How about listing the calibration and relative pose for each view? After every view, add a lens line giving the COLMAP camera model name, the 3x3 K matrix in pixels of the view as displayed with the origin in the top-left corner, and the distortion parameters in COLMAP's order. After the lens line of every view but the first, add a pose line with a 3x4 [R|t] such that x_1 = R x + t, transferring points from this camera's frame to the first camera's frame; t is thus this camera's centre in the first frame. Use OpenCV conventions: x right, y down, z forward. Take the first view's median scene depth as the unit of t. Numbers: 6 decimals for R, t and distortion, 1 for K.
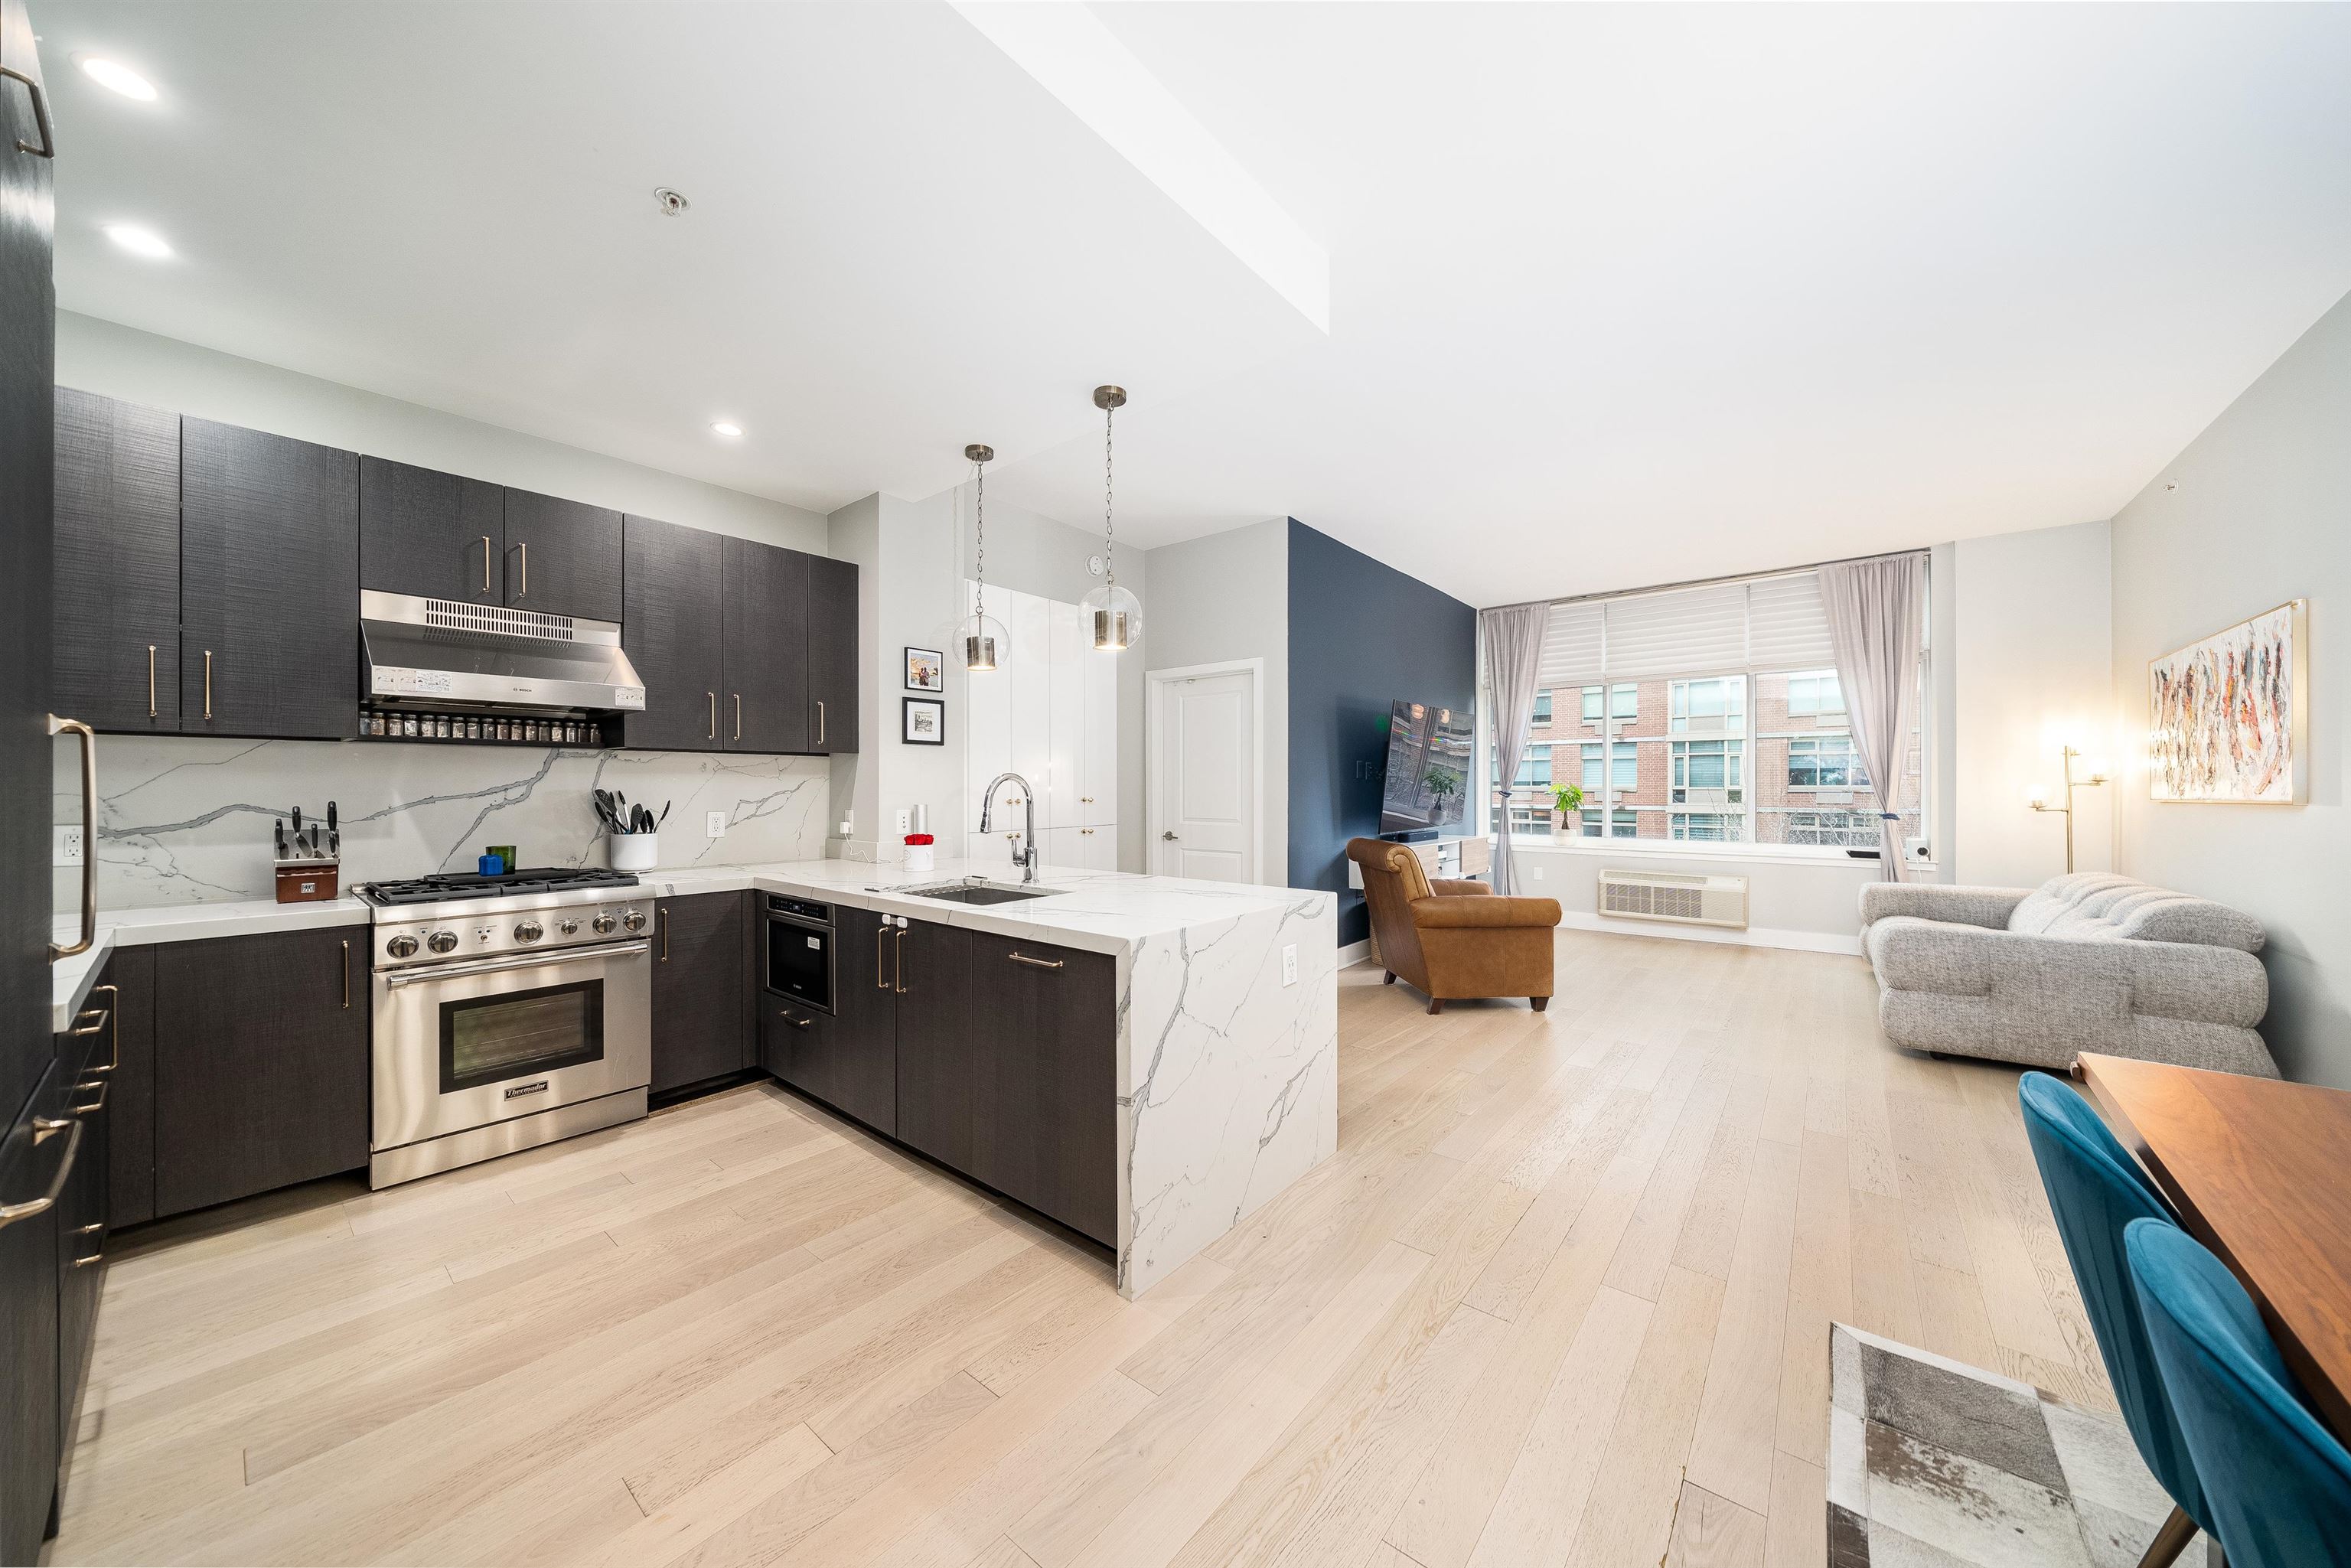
lens RADIAL K [[800.6, 0, 1179.2], [0, 800.6, 788.3], [0, 0, 1]] dist [-0.007385, 0.000059]
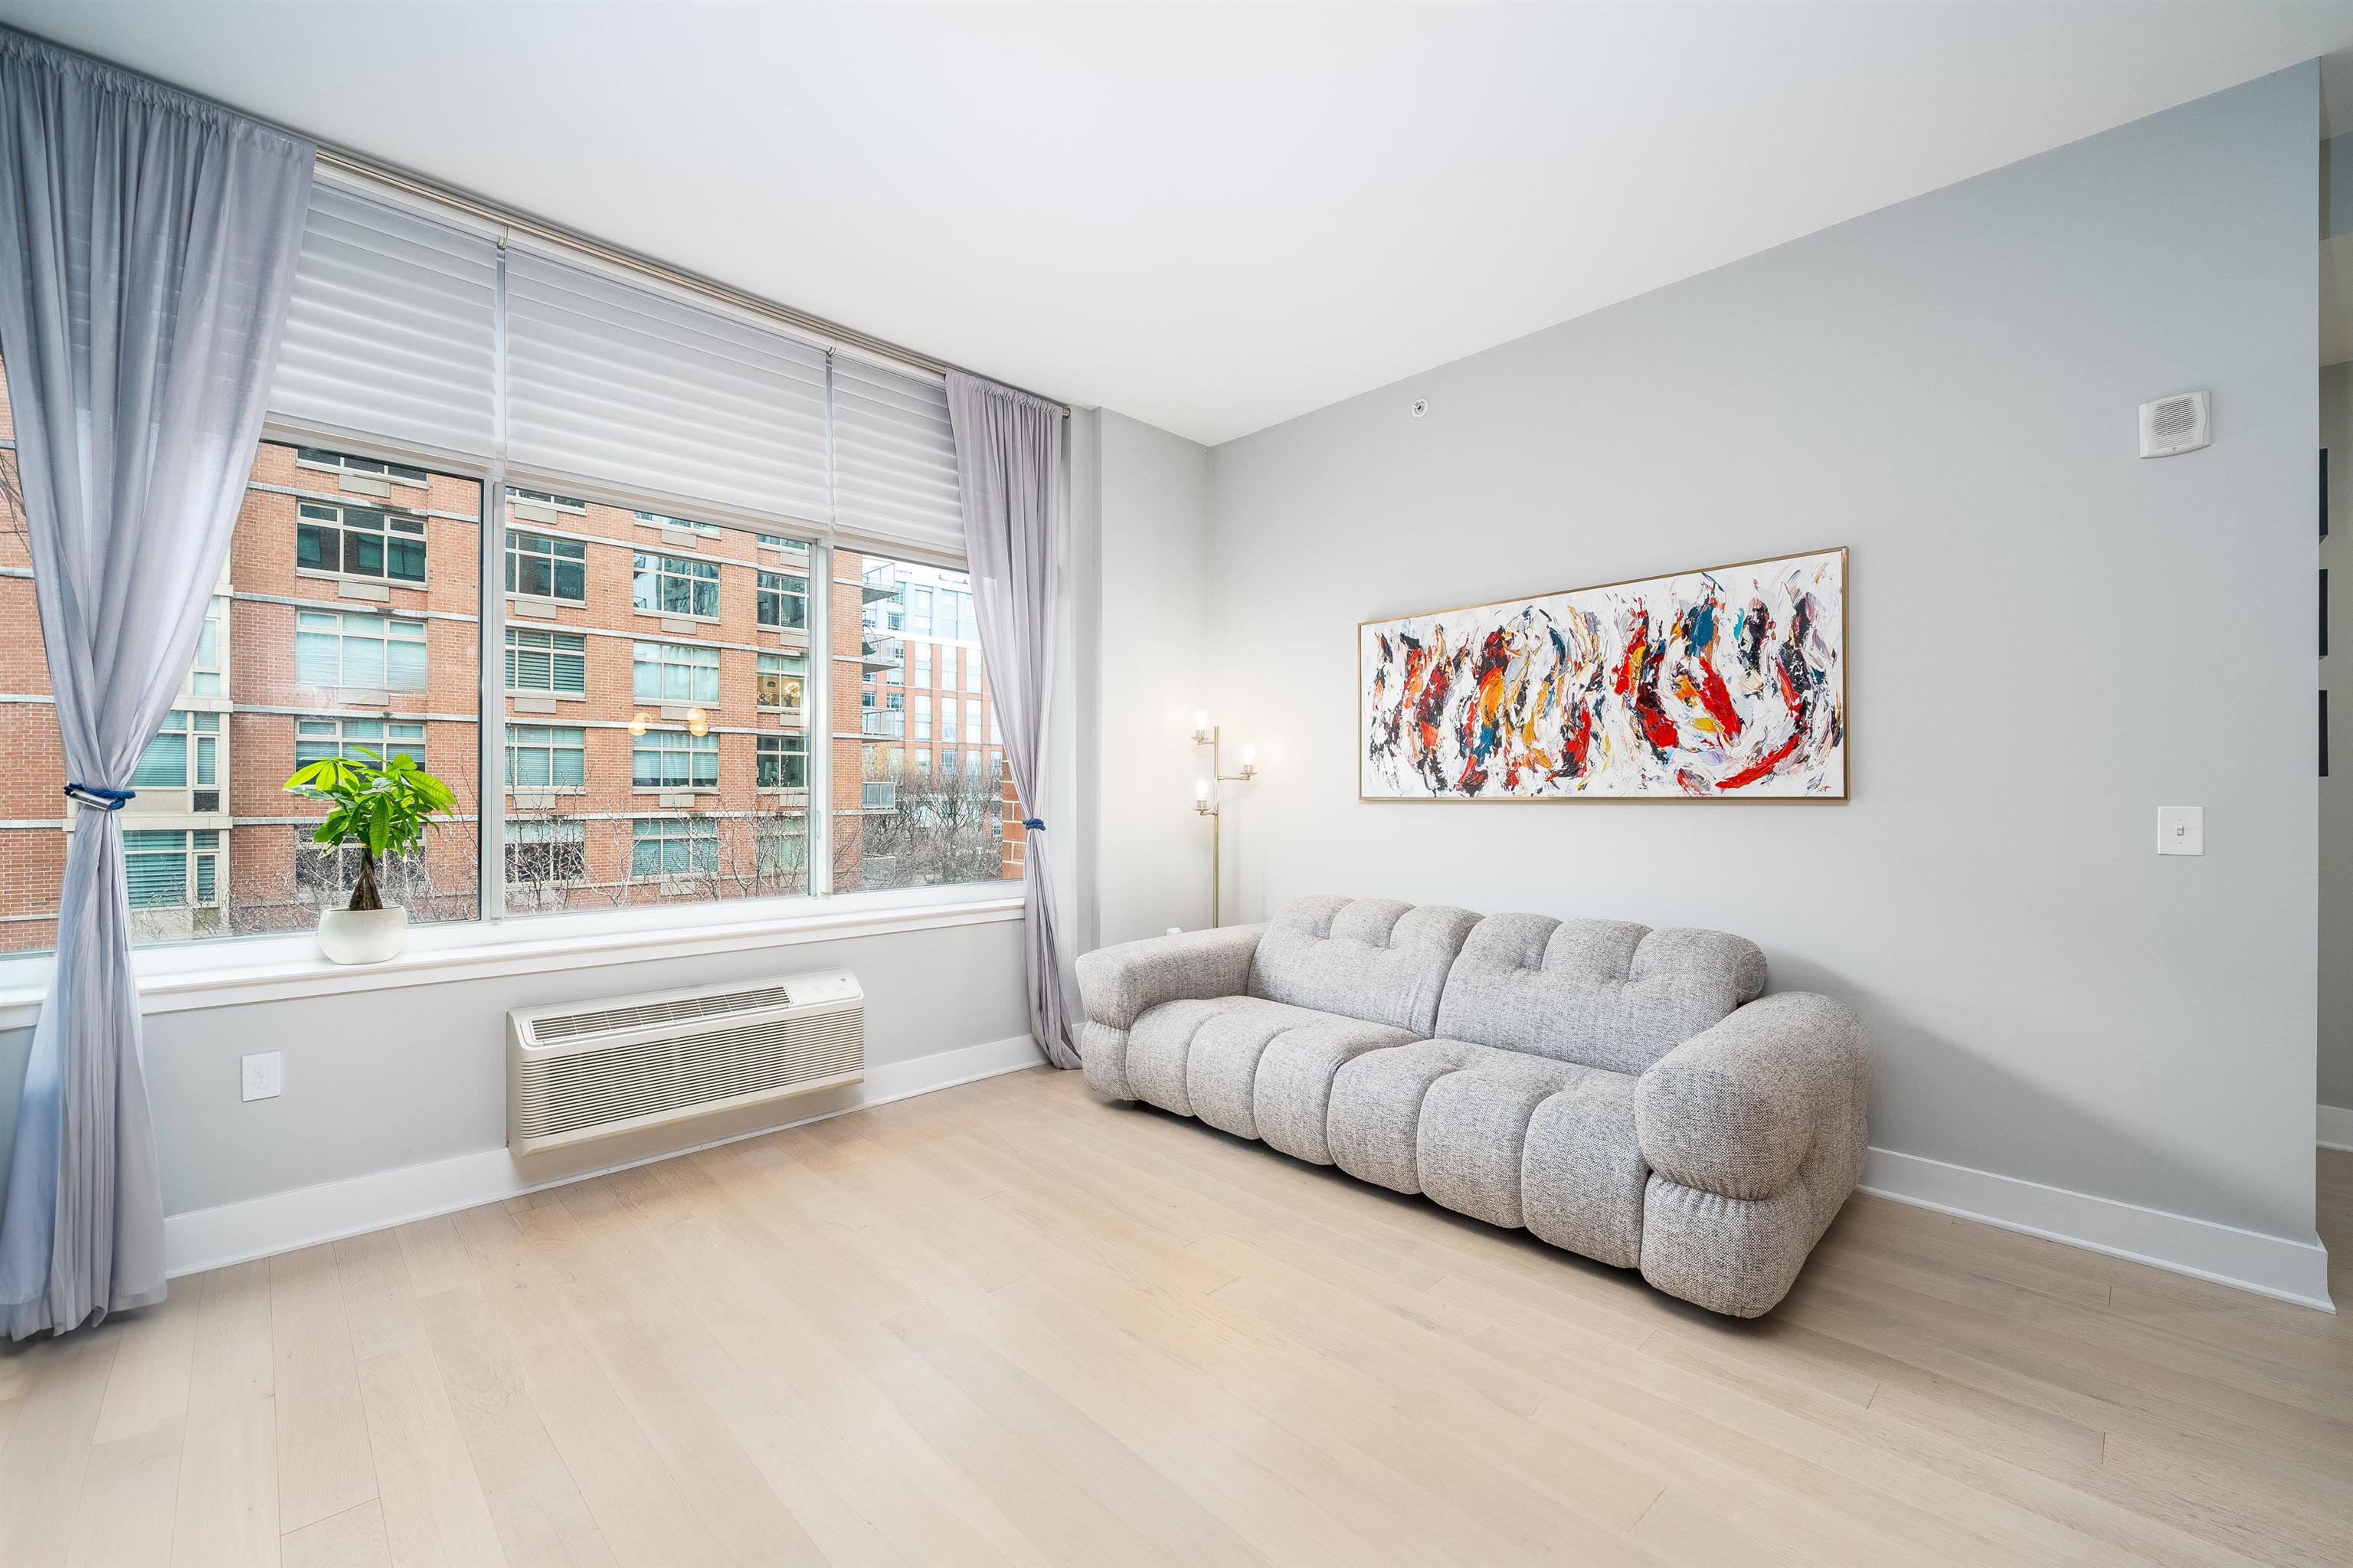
lens RADIAL K [[963.2, 0, 1178.7], [0, 963.2, 788.8], [0, 0, 1]] dist [-0.002065, 0.000017]
pose [[0.110658, 0.006102, 0.993840, 0.335917], [-0.003059, 0.999979, -0.005799, 0.014991], [-0.993854, -0.002399, 0.110675, 1.439571]]
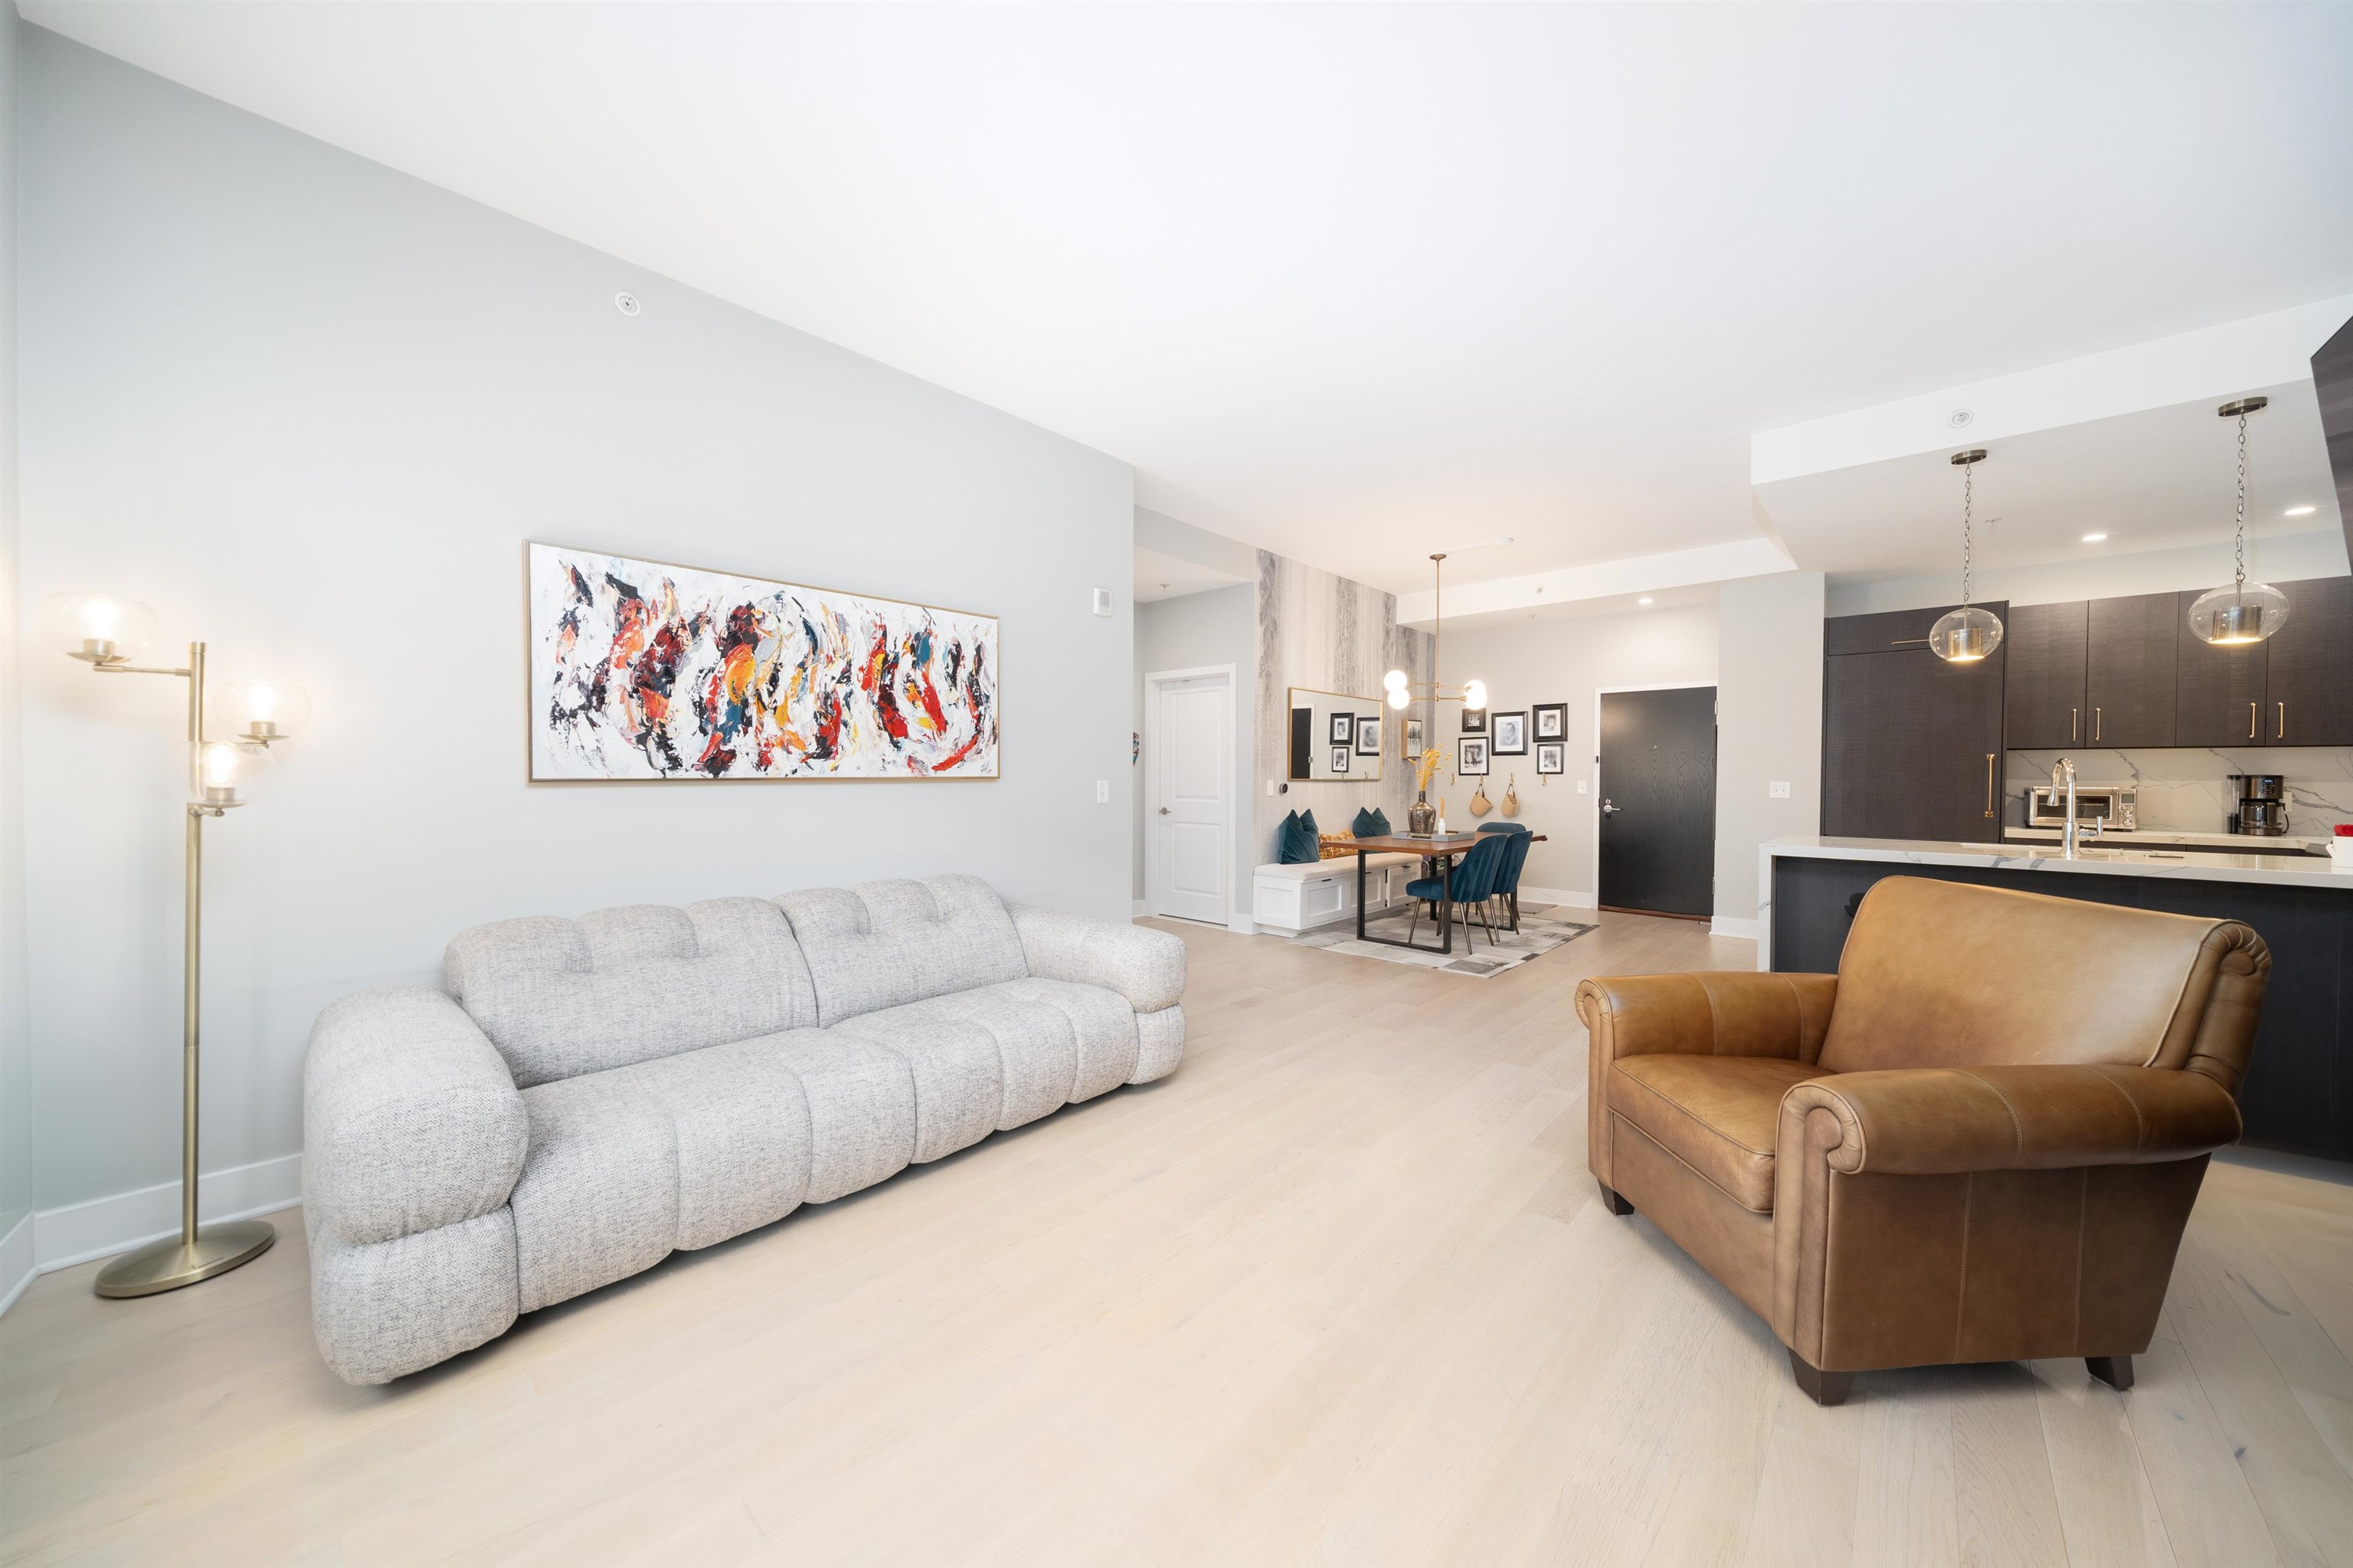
lens RADIAL K [[801.3, 0, 1180.2], [0, 801.3, 788.3], [0, 0, 1]] dist [-0.007385, 0.000059]
pose [[-0.998433, -0.005178, 0.055725, 0.965079], [-0.004293, 0.999863, 0.015989, 0.012361], [-0.055800, 0.015725, -0.998318, 2.085290]]
